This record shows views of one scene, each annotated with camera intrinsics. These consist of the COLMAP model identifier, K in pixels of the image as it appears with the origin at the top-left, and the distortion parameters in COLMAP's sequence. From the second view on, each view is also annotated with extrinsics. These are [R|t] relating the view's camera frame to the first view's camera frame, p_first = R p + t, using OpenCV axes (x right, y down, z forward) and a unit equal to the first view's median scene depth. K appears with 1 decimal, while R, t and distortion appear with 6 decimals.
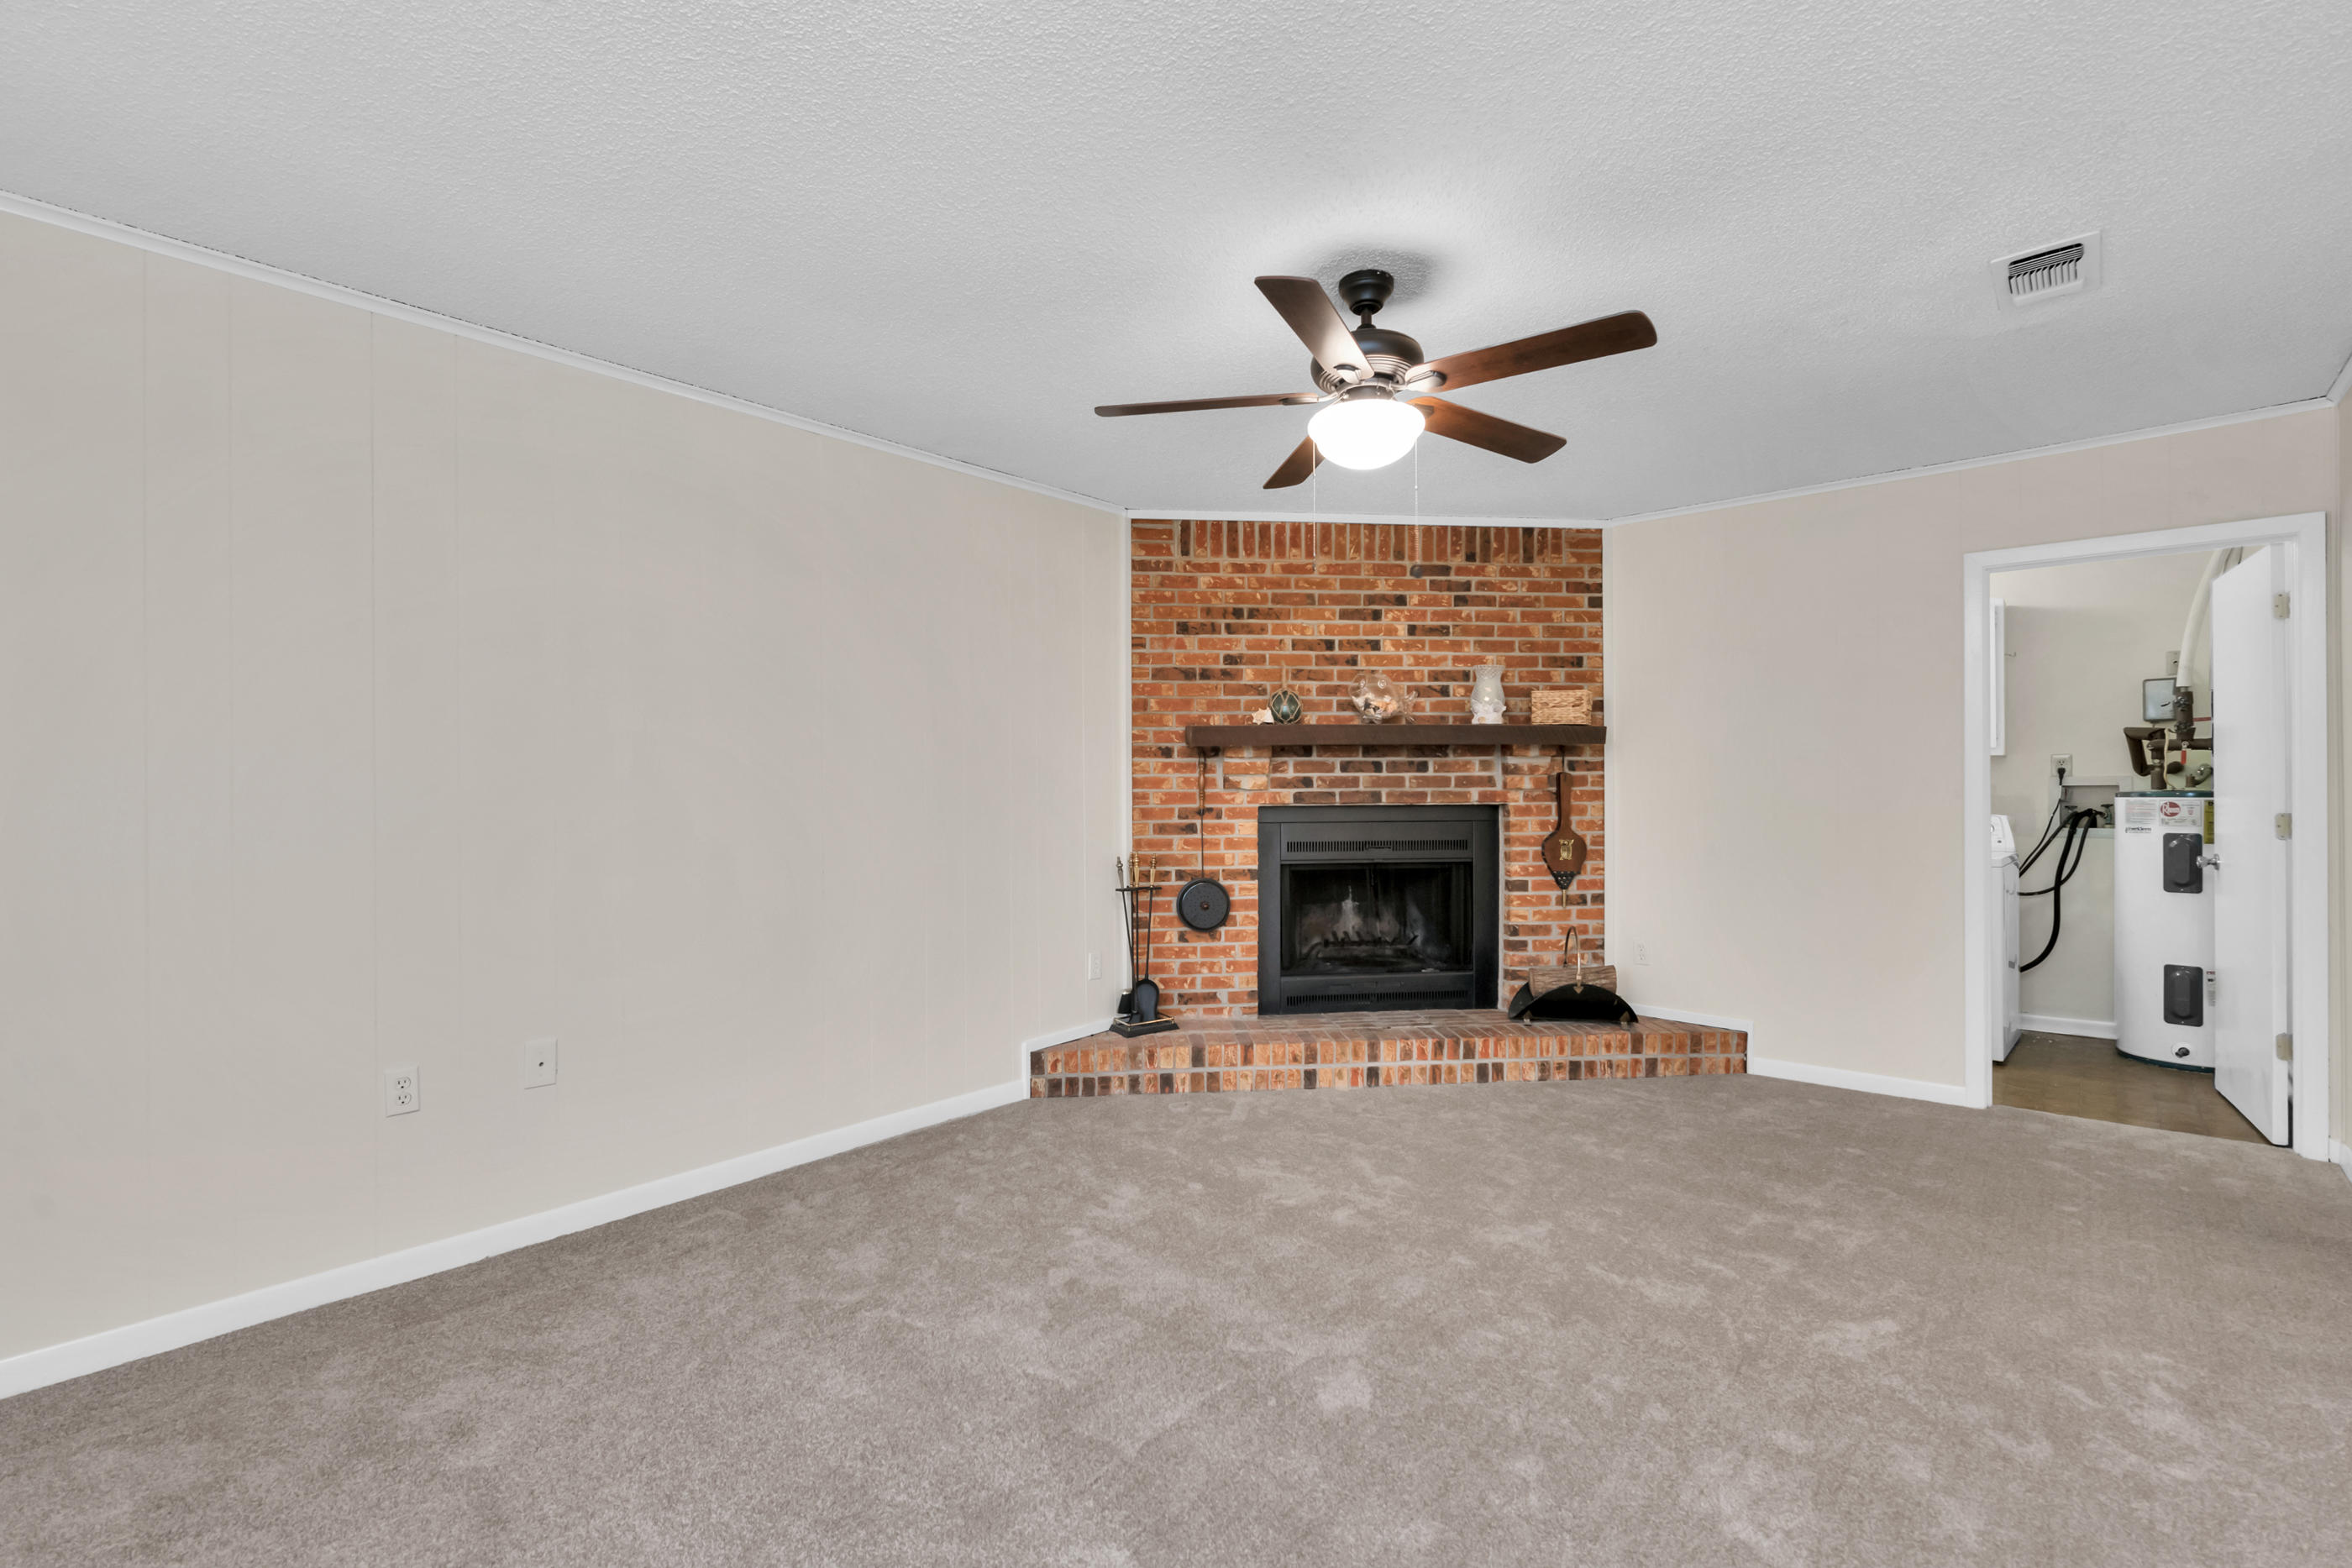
lens RADIAL K [[1046.2, 0, 1192.4], [0, 1046.2, 788.7], [0, 0, 1]] dist [-0.001387, -0.000313]
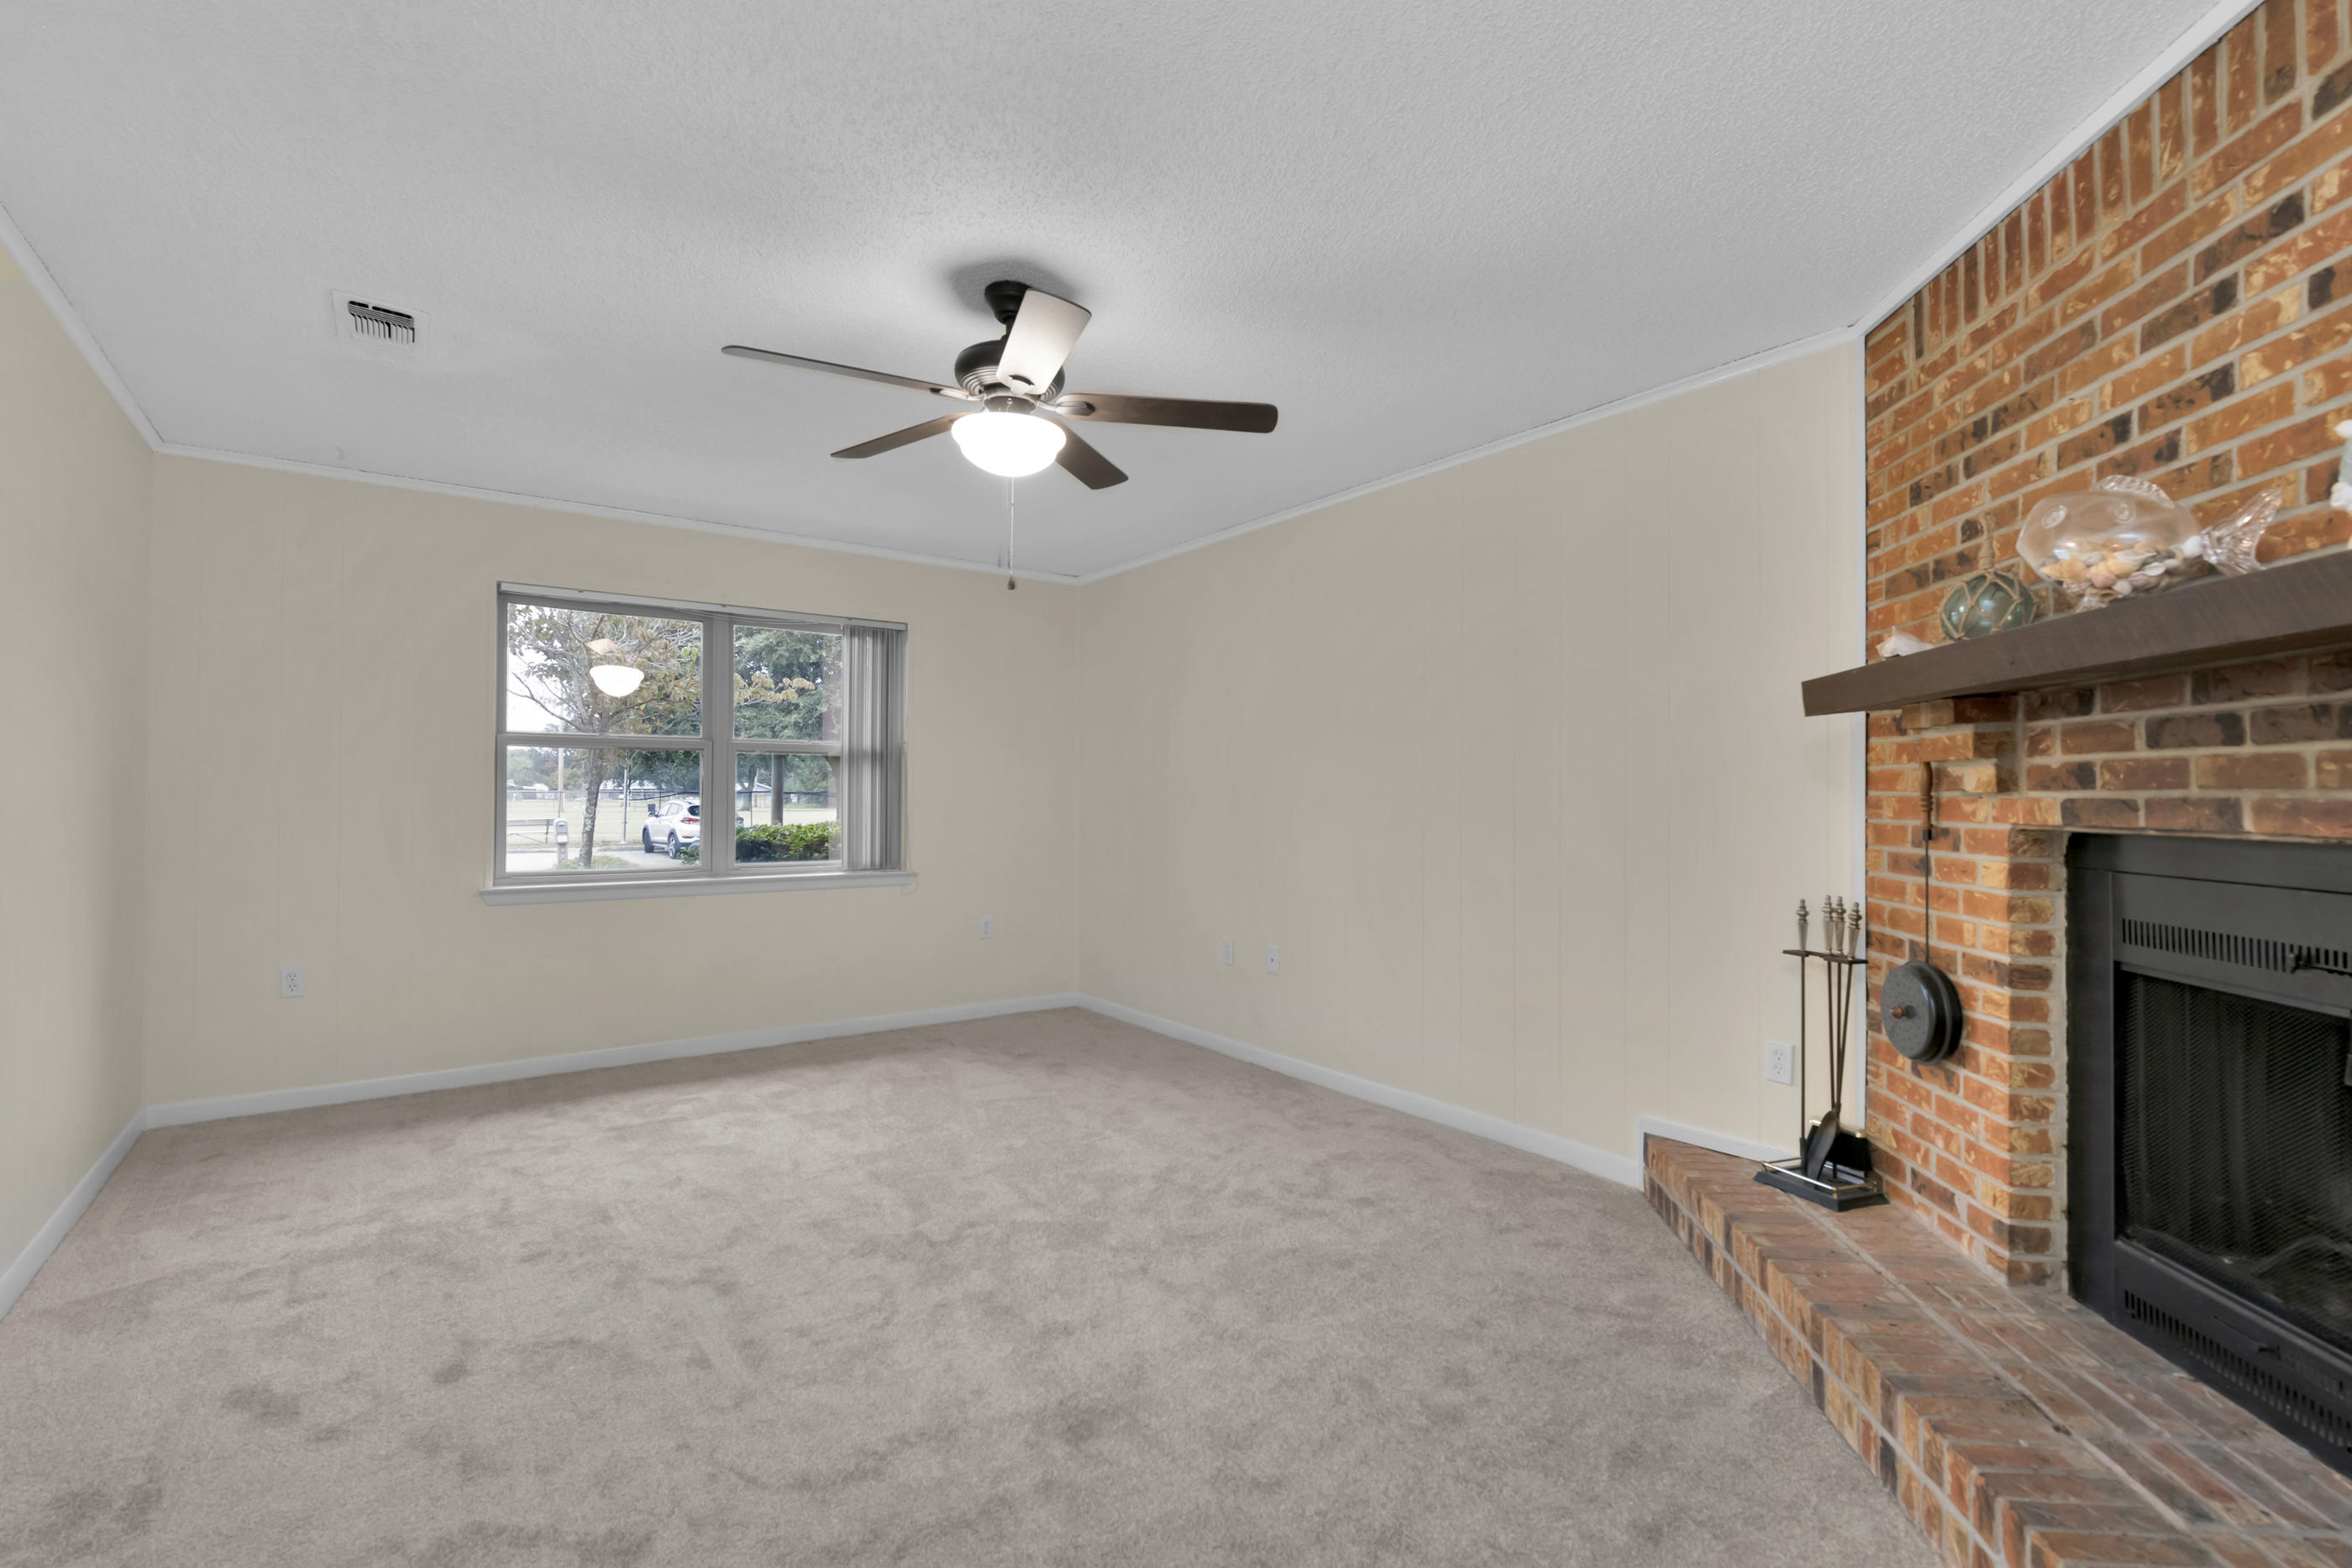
lens RADIAL K [[1056.2, 0, 1188.4], [0, 1056.2, 781.4], [0, 0, 1]] dist [-0.003259, -0.000847]
pose [[-0.213978, -0.007218, -0.976812, 0.597221], [-0.001563, 0.999974, -0.007047, -0.000387], [0.976837, 0.000019, -0.213984, 0.742849]]
